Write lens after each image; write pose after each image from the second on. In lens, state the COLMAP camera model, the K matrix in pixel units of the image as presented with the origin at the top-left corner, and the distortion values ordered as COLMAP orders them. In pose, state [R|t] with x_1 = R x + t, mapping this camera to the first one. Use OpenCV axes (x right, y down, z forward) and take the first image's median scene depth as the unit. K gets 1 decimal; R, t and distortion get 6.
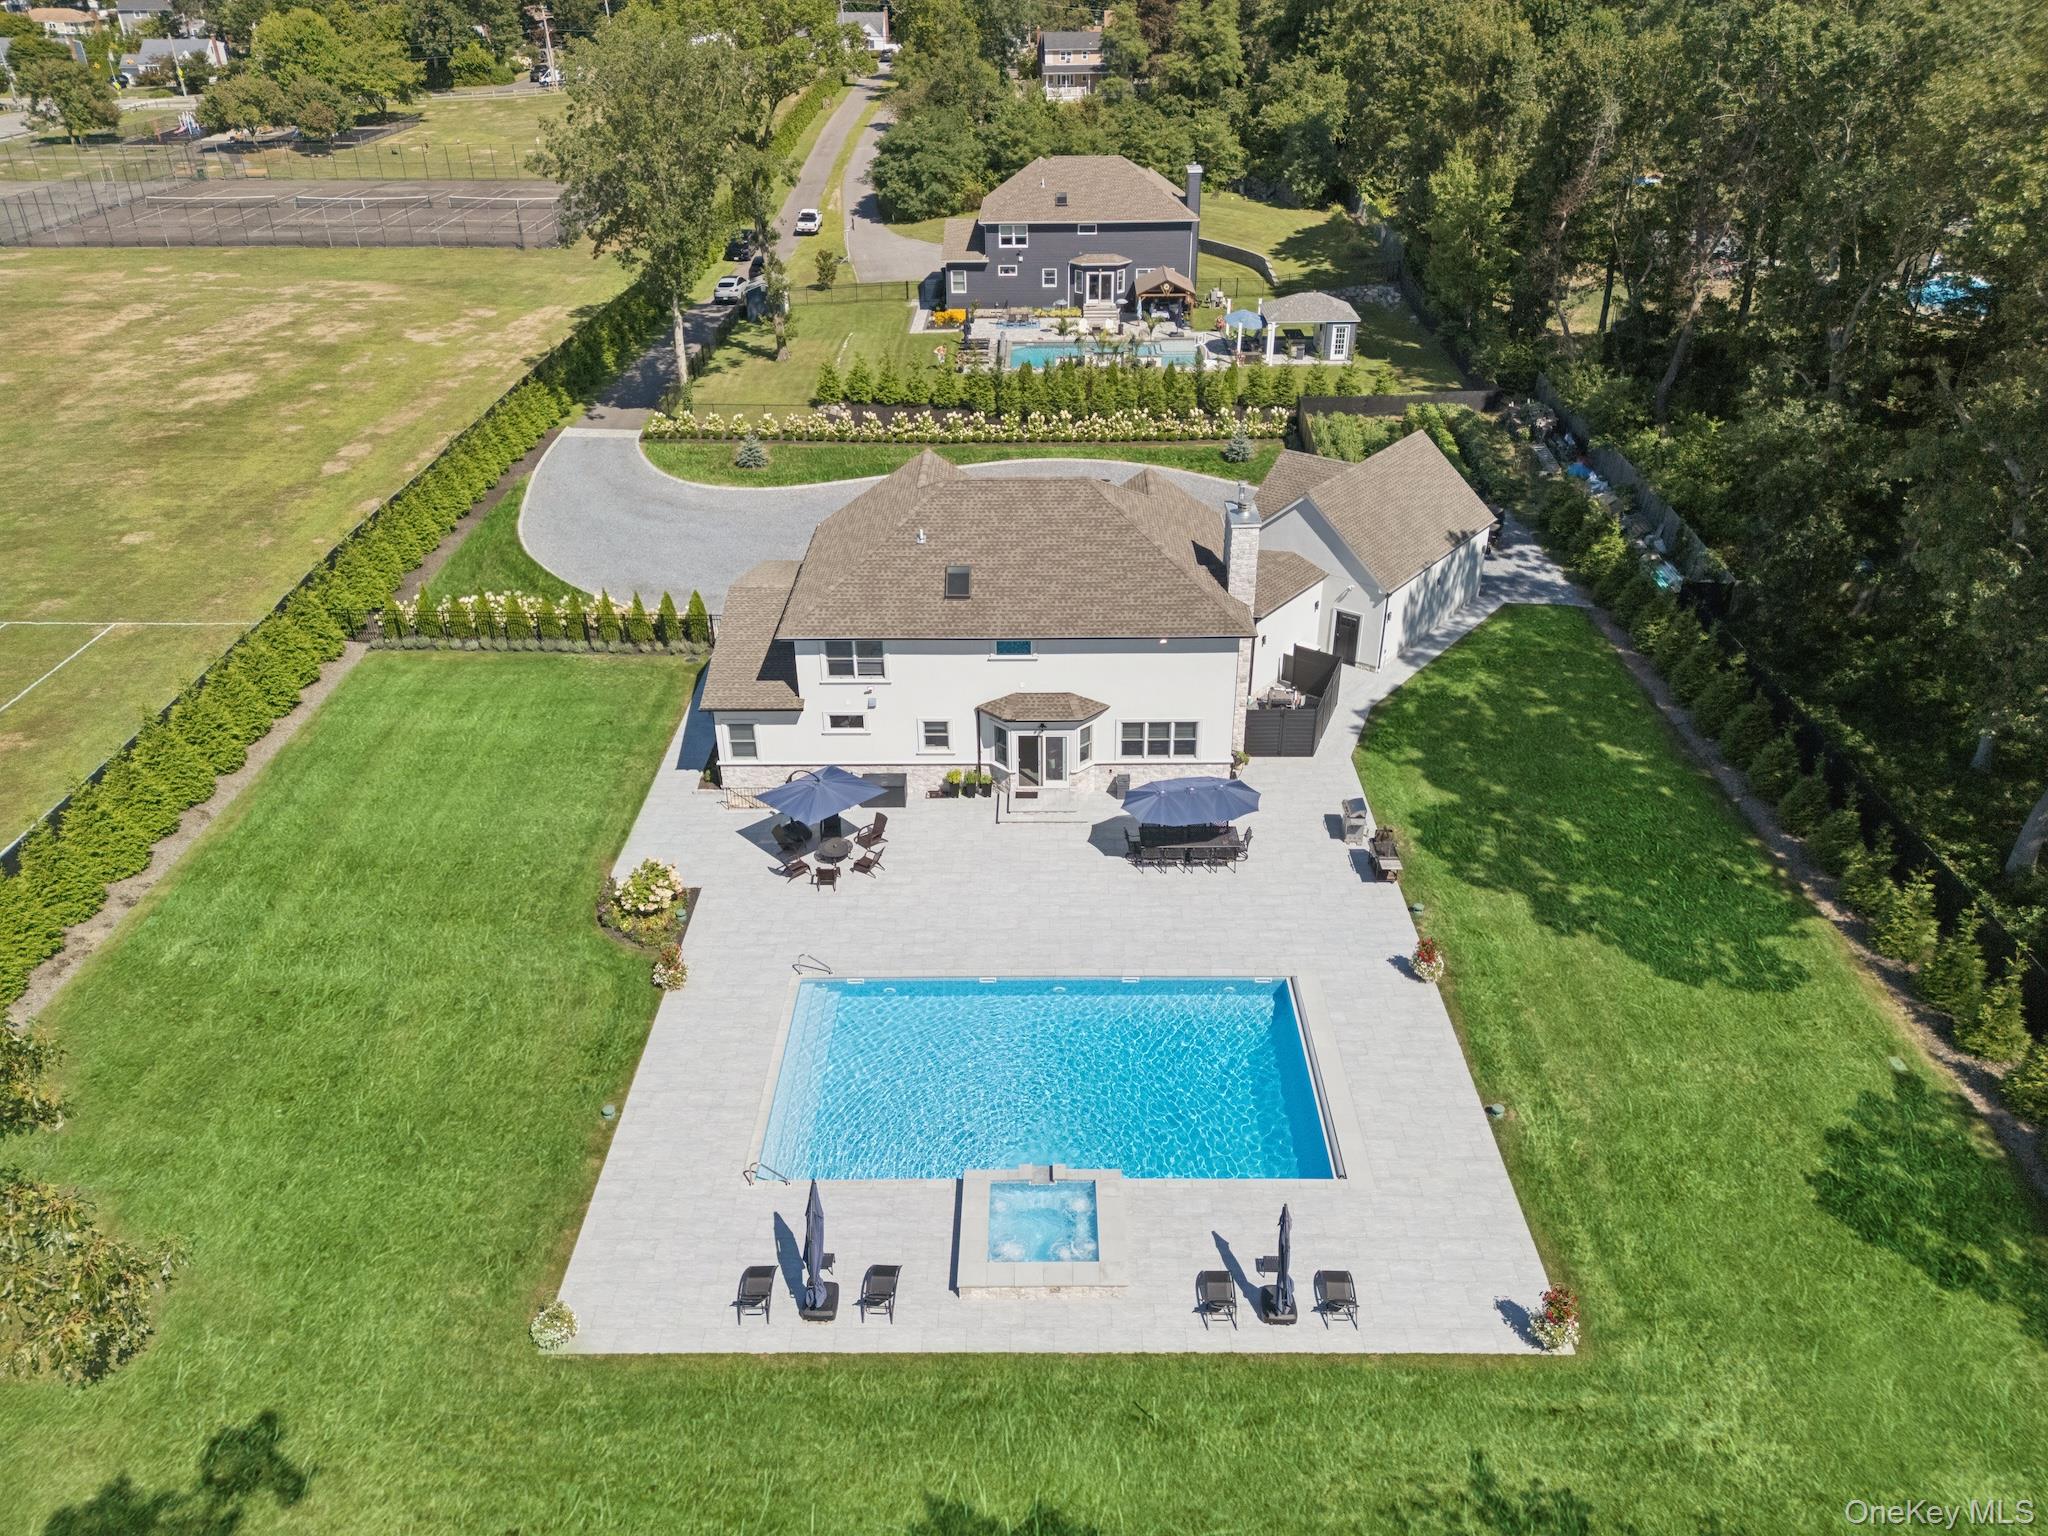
lens RADIAL K [[1498.2, 0, 1024.0], [0, 1498.2, 768.0], [0, 0, 1]] dist [0.079574, -0.077220]
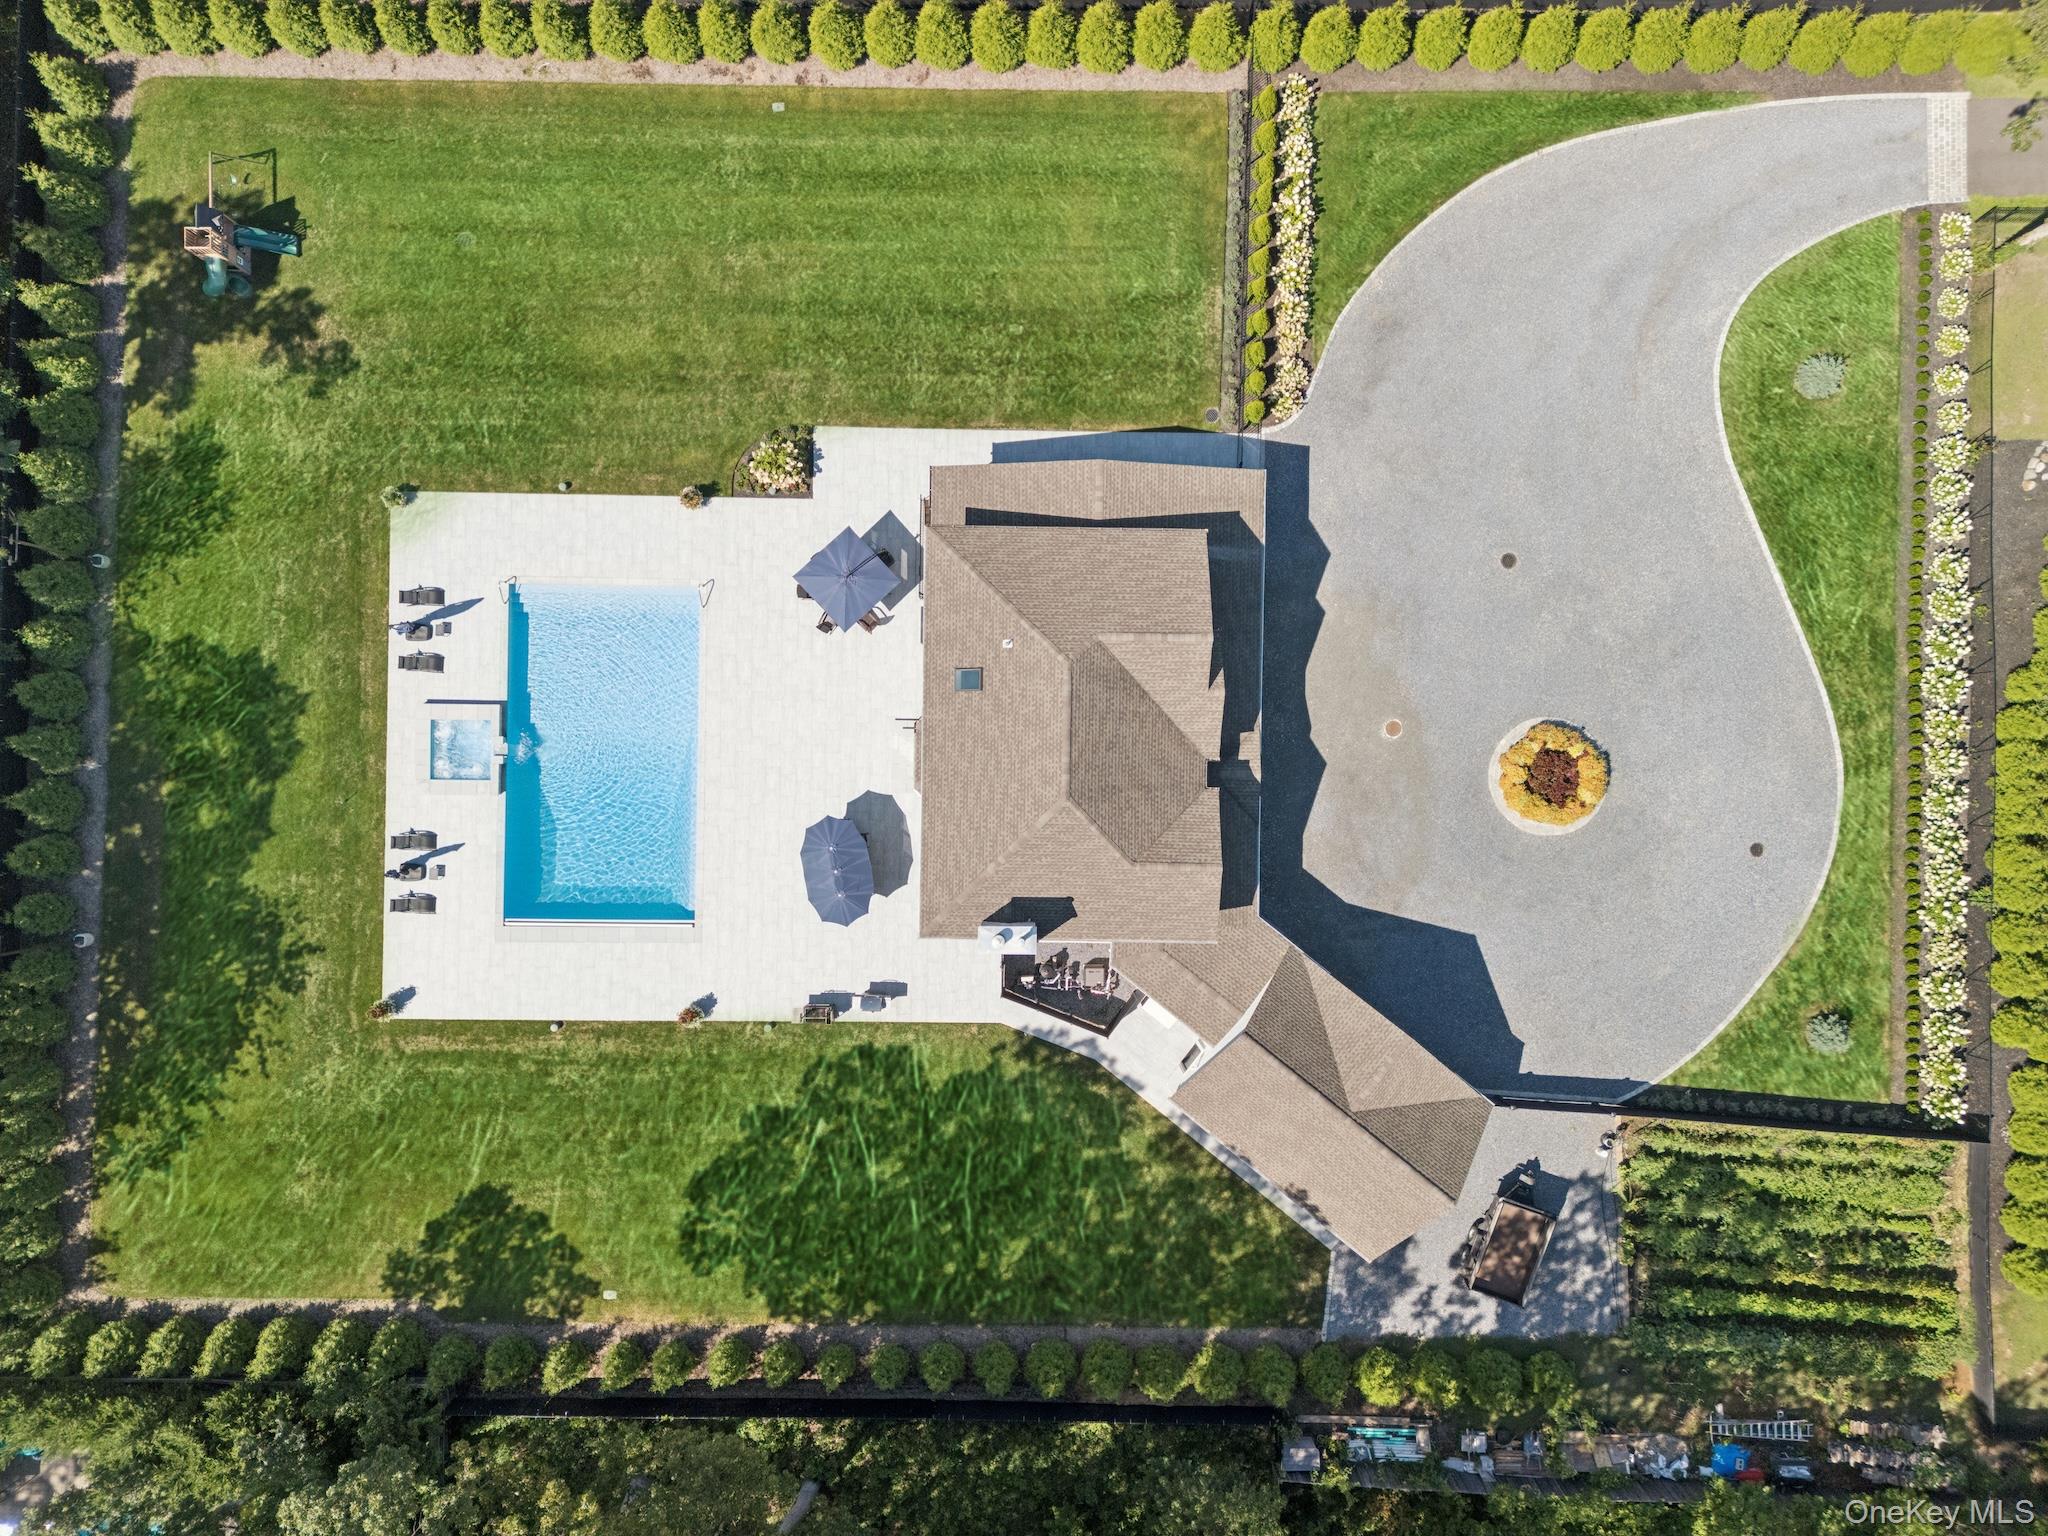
lens RADIAL K [[1498.2, 0, 1024.0], [0, 1498.2, 768.0], [0, 0, 1]] dist [0.079574, -0.077220]
pose [[-0.002565, 0.999933, 0.011311, 0.006843], [-0.499945, -0.011078, 0.865986, -0.936796], [0.866053, -0.003434, 0.499940, 0.399052]]
